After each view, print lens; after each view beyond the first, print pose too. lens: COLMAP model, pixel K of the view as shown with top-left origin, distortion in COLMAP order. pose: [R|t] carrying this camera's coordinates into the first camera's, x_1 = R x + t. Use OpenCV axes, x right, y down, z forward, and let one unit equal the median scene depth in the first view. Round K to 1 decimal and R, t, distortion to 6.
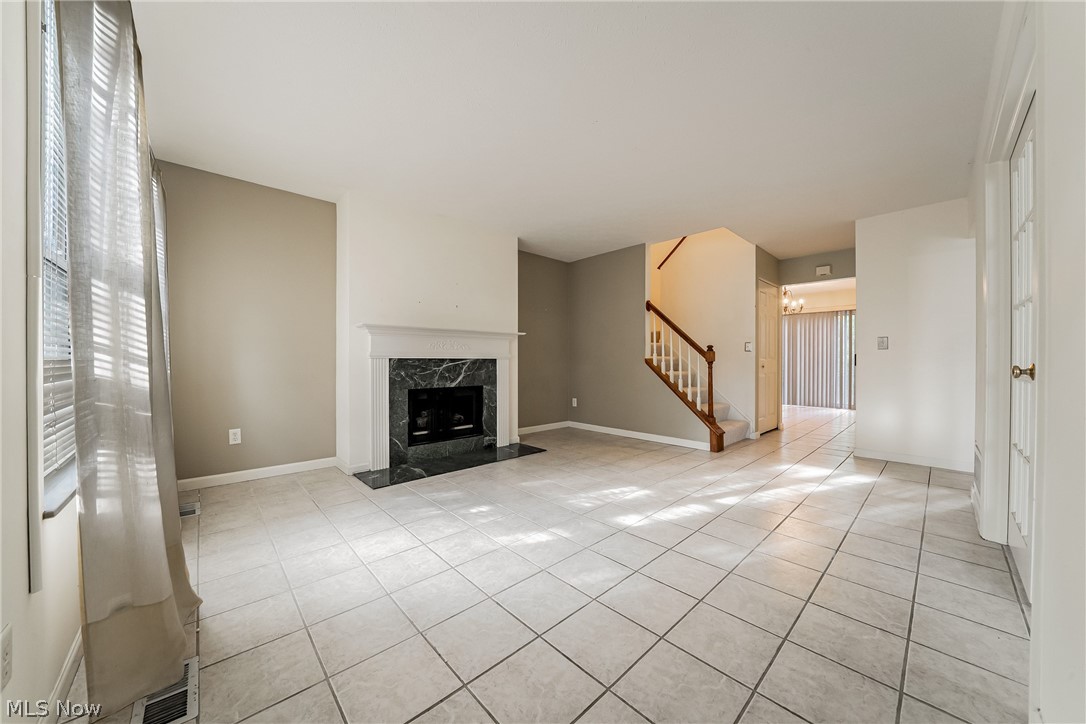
lens RADIAL K [[380.5, 0, 542.1], [0, 380.5, 360.0], [0, 0, 1]] dist [-0.014894, 0.000103]
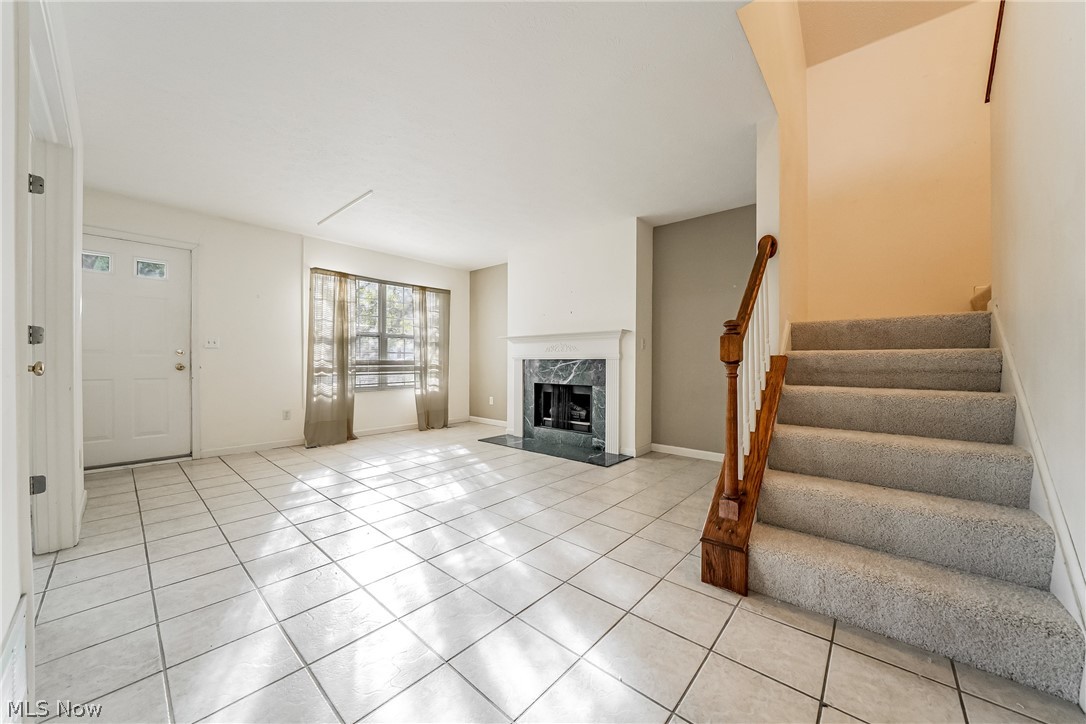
lens RADIAL K [[380.5, 0, 542.1], [0, 380.5, 360.0], [0, 0, 1]] dist [-0.014894, 0.000103]
pose [[0.101989, -0.006752, -0.994763, 0.873222], [-0.000780, 0.999976, -0.006868, 0.006267], [0.994785, 0.001476, 0.101982, 0.804154]]
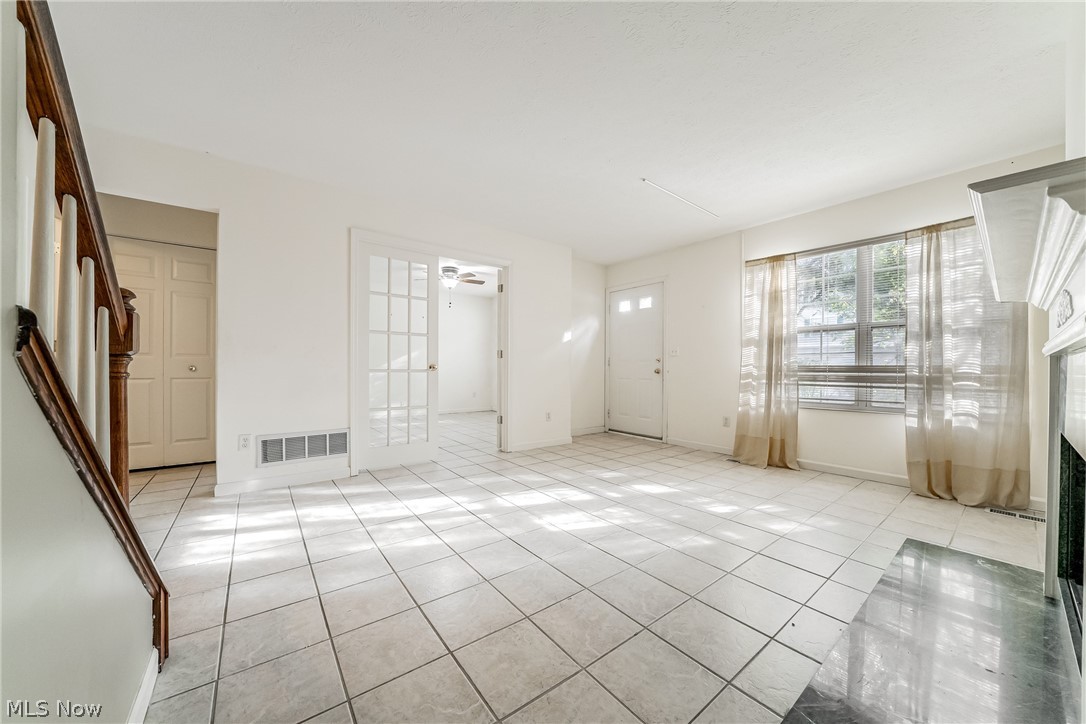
lens RADIAL K [[382.8, 0, 536.9], [0, 382.8, 365.8], [0, 0, 1]] dist [-0.020668, 0.000068]
pose [[-0.995197, -0.008414, 0.097526, 0.141017], [-0.009287, 0.999921, -0.008505, 0.014019], [-0.097447, -0.009370, -0.995197, 1.300057]]
